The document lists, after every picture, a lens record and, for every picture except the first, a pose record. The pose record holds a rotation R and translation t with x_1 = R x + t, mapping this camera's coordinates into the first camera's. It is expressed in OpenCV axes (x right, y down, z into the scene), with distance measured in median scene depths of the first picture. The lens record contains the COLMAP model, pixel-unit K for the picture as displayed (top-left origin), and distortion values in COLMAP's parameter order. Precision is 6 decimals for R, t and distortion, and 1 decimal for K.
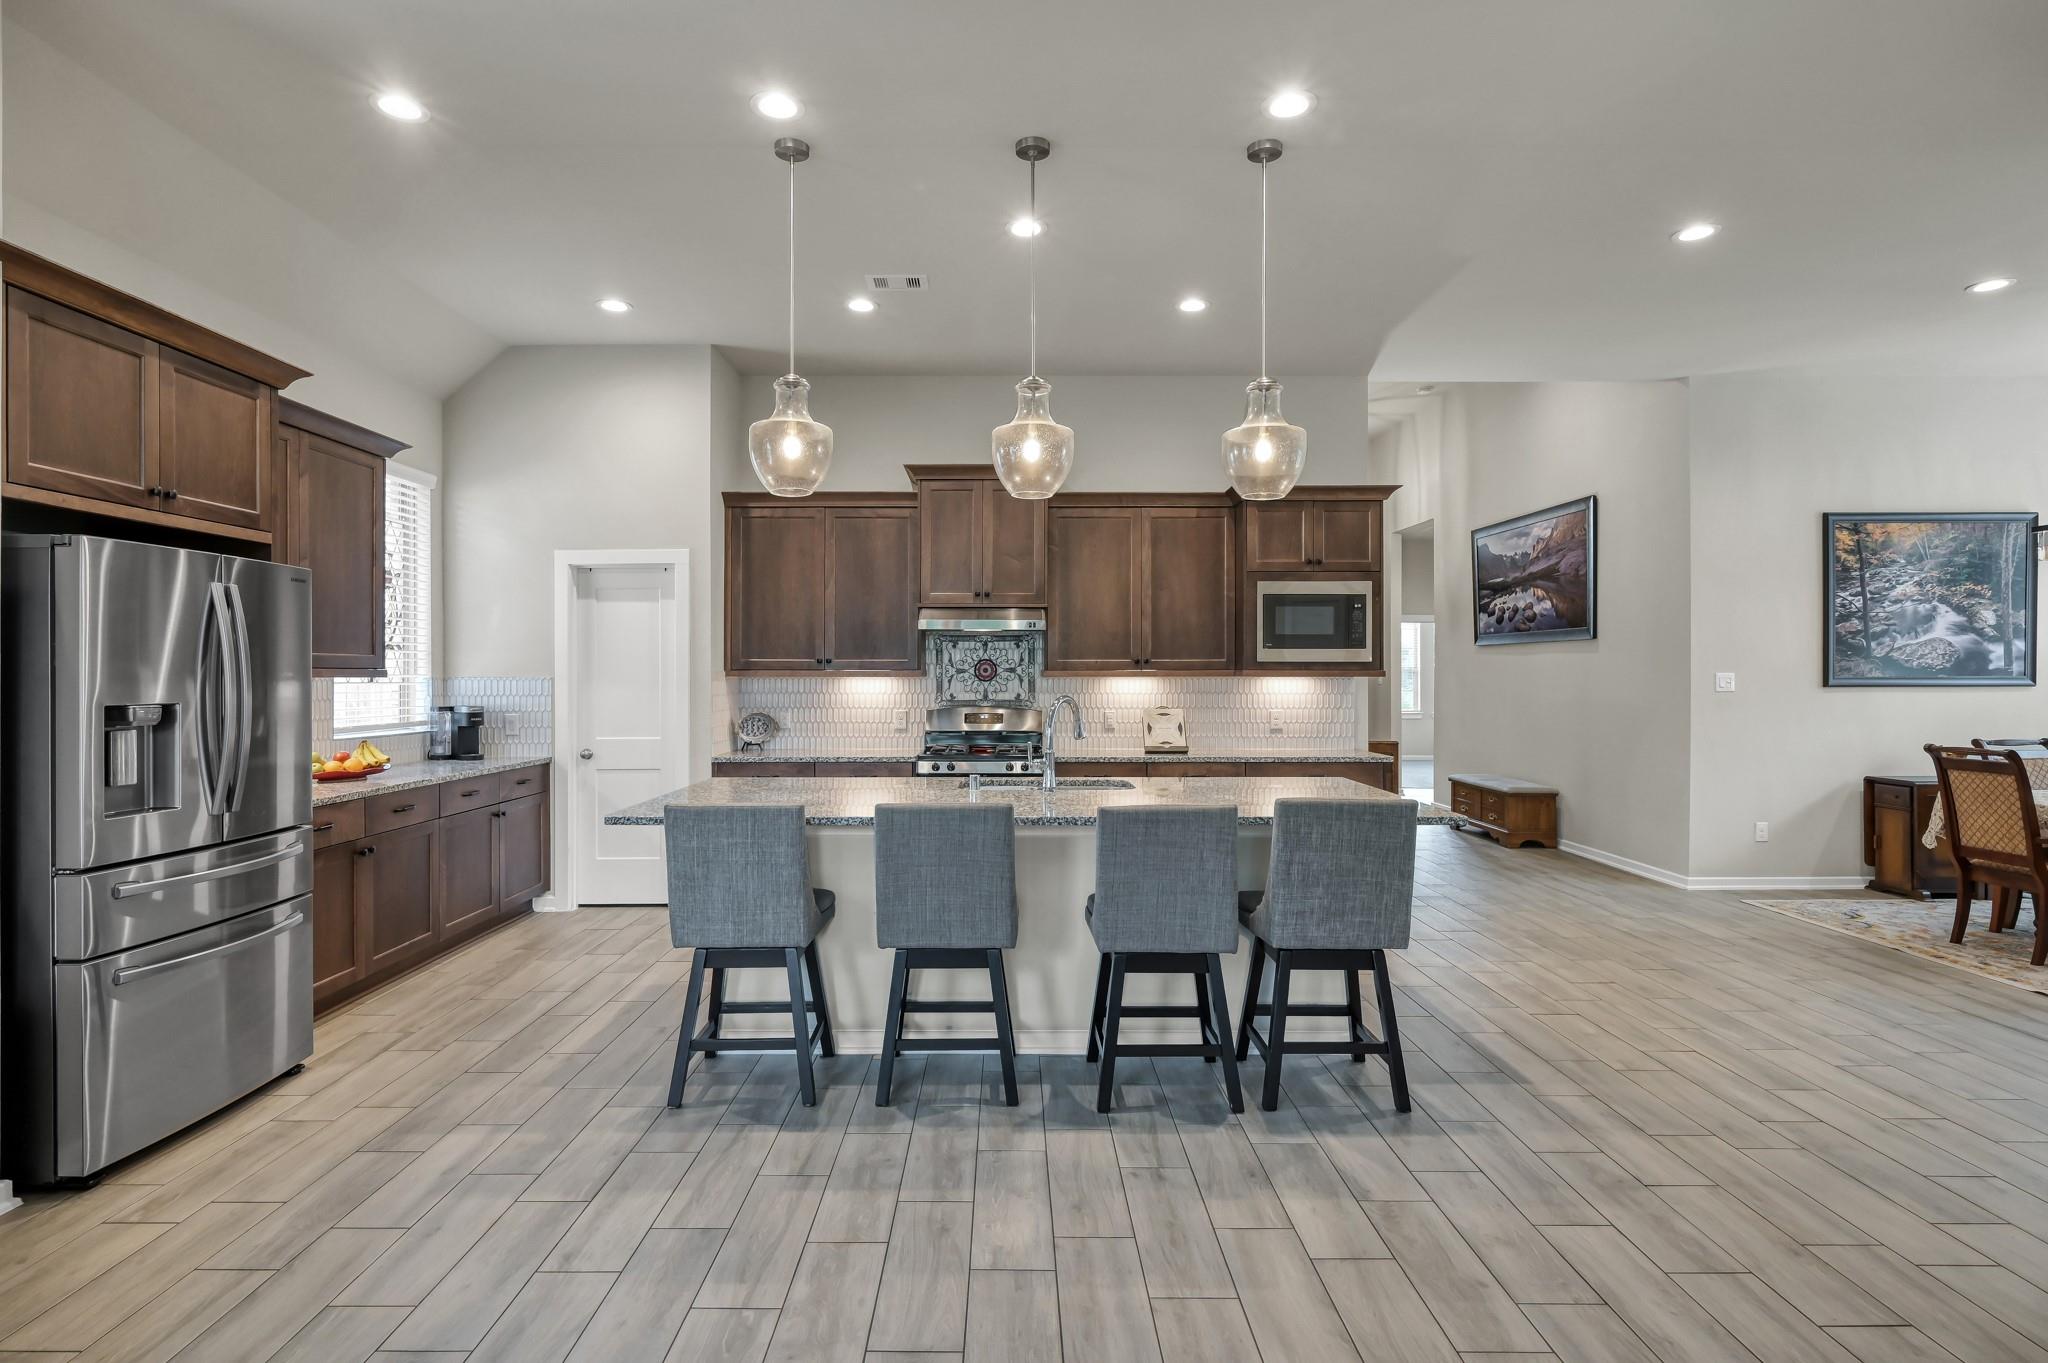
lens RADIAL K [[1034.9, 0, 1007.2], [0, 1034.9, 675.8], [0, 0, 1]] dist [-0.001523, -0.000830]
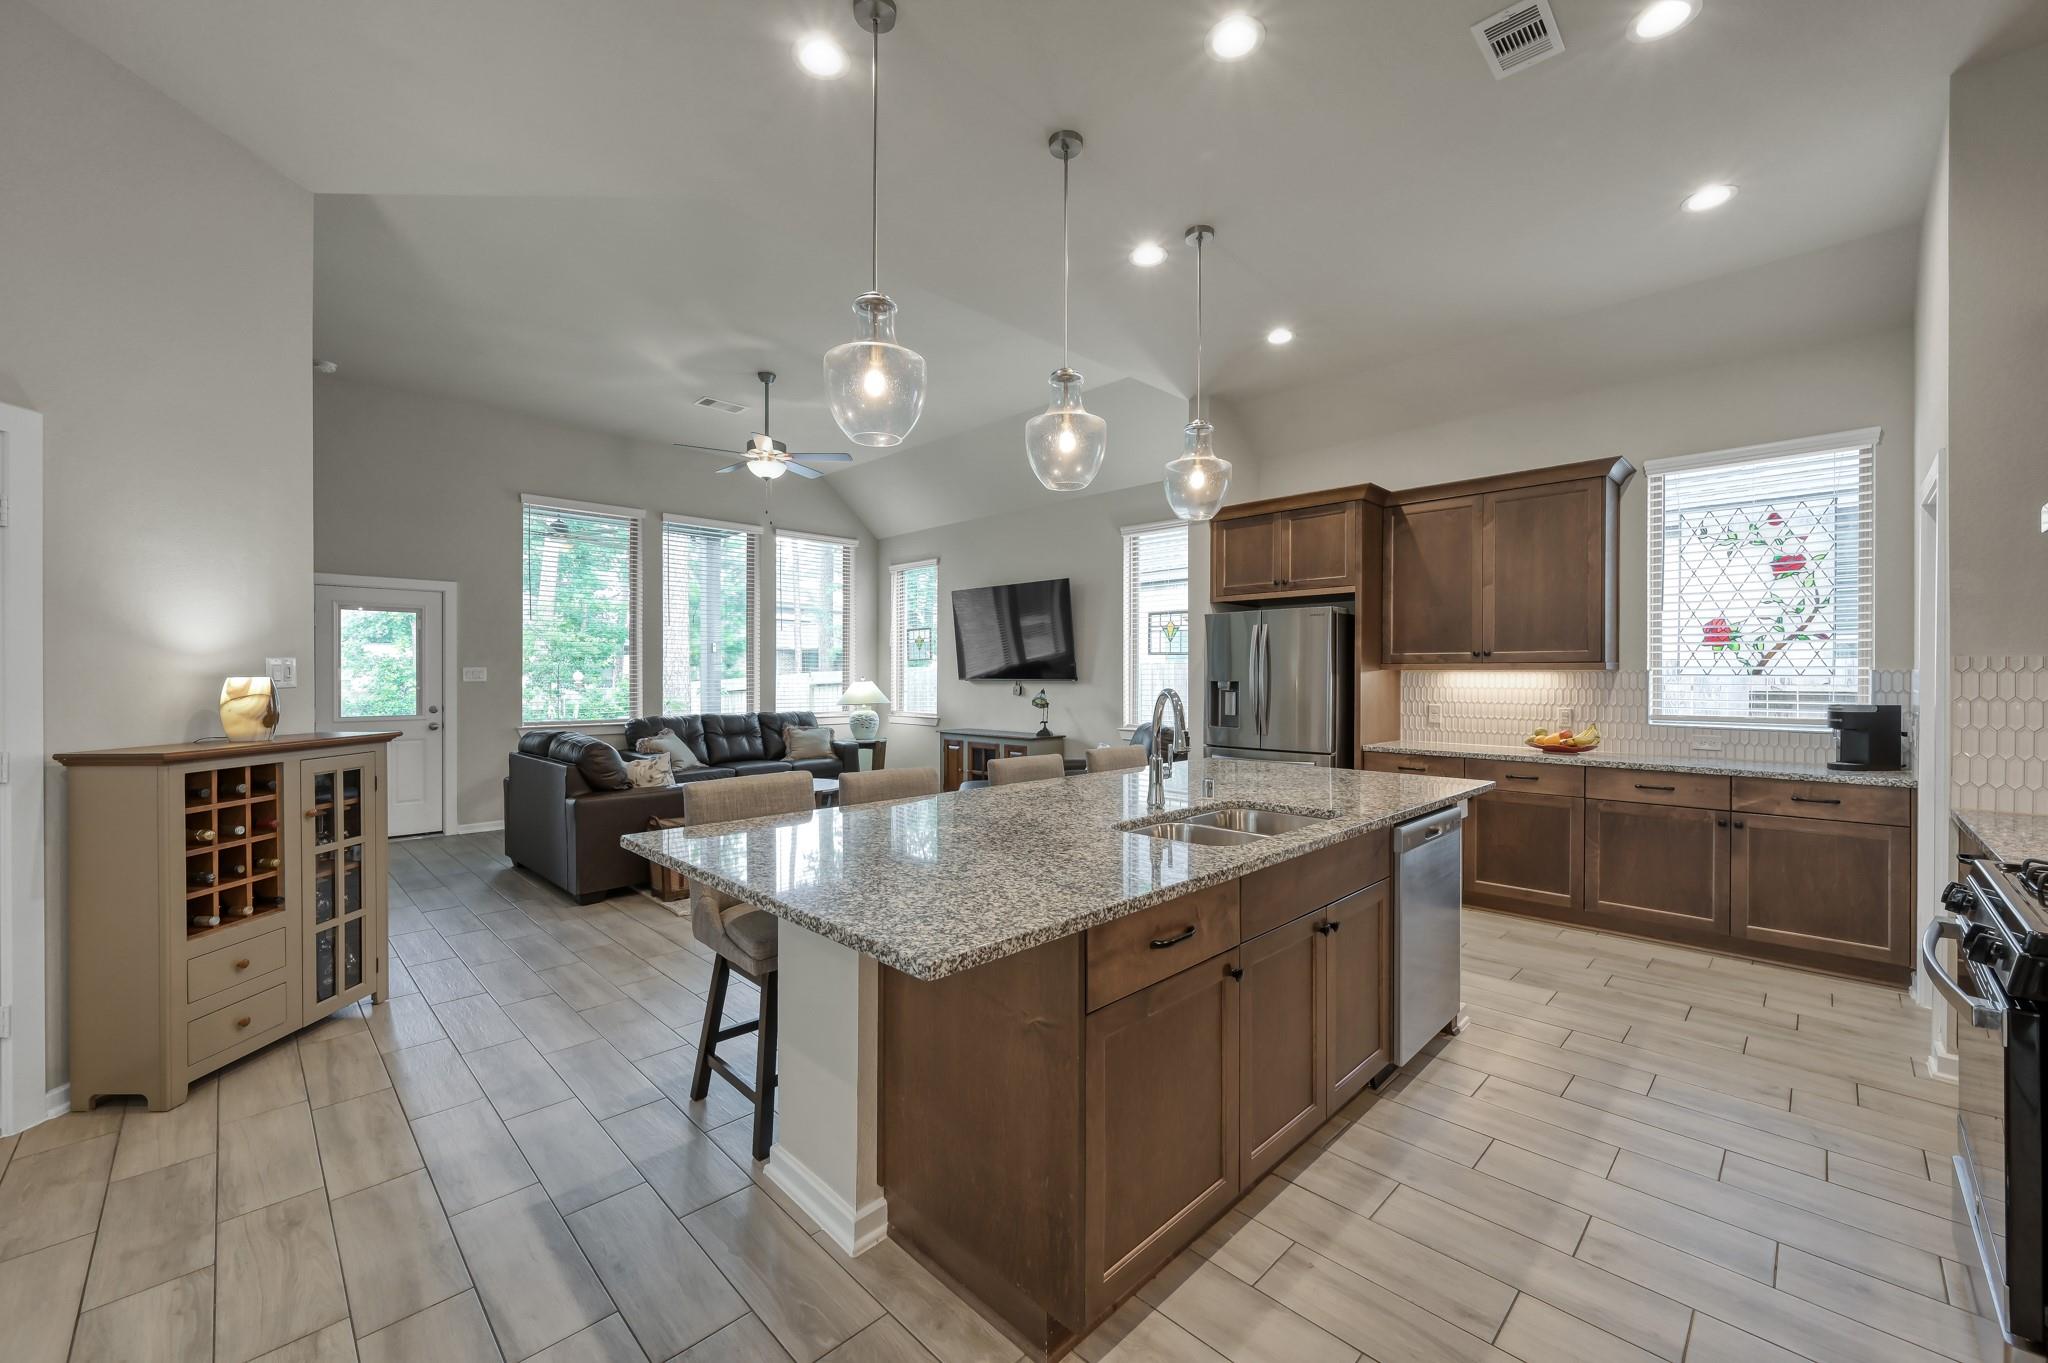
lens RADIAL K [[805.6, 0, 1022.6], [0, 805.6, 680.2], [0, 0, 1]] dist [0.000904, -0.000331]
pose [[-0.709173, 0.002661, -0.705029, 0.377563], [-0.001860, 0.999982, 0.005645, 0.007227], [0.705032, 0.005315, -0.709156, 0.944147]]
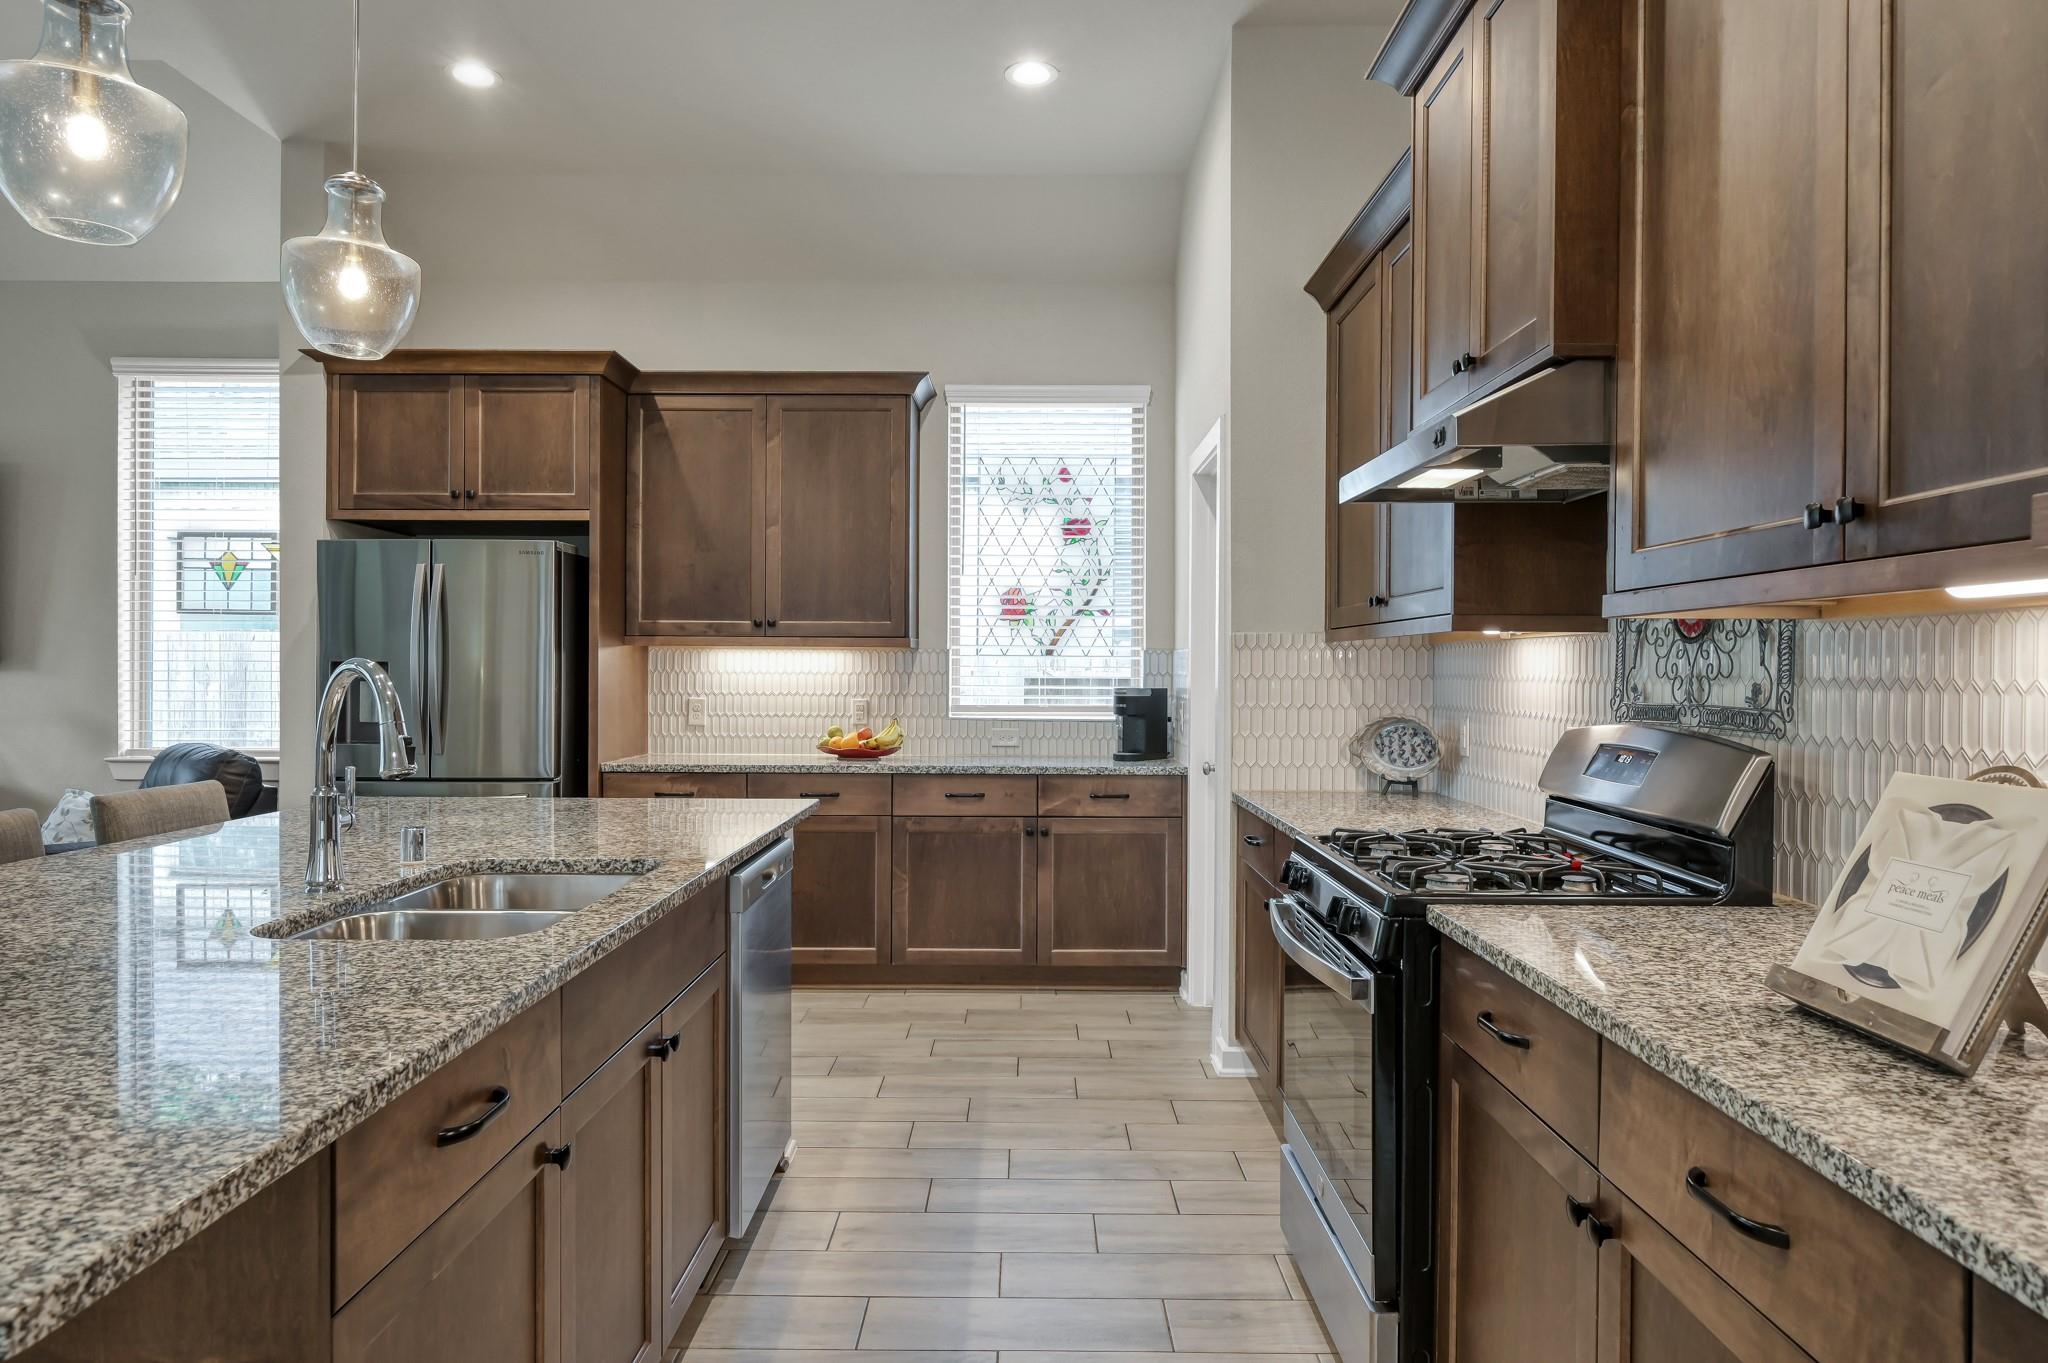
lens RADIAL K [[1275.1, 0, 1027.9], [0, 1275.1, 680.1], [0, 0, 1]] dist [-0.003358, 0.002142]
pose [[-0.006115, 0.008458, -0.999946, 0.375418], [-0.005113, 0.999951, 0.008489, 0.015451], [0.999968, 0.005165, -0.006071, 0.888042]]
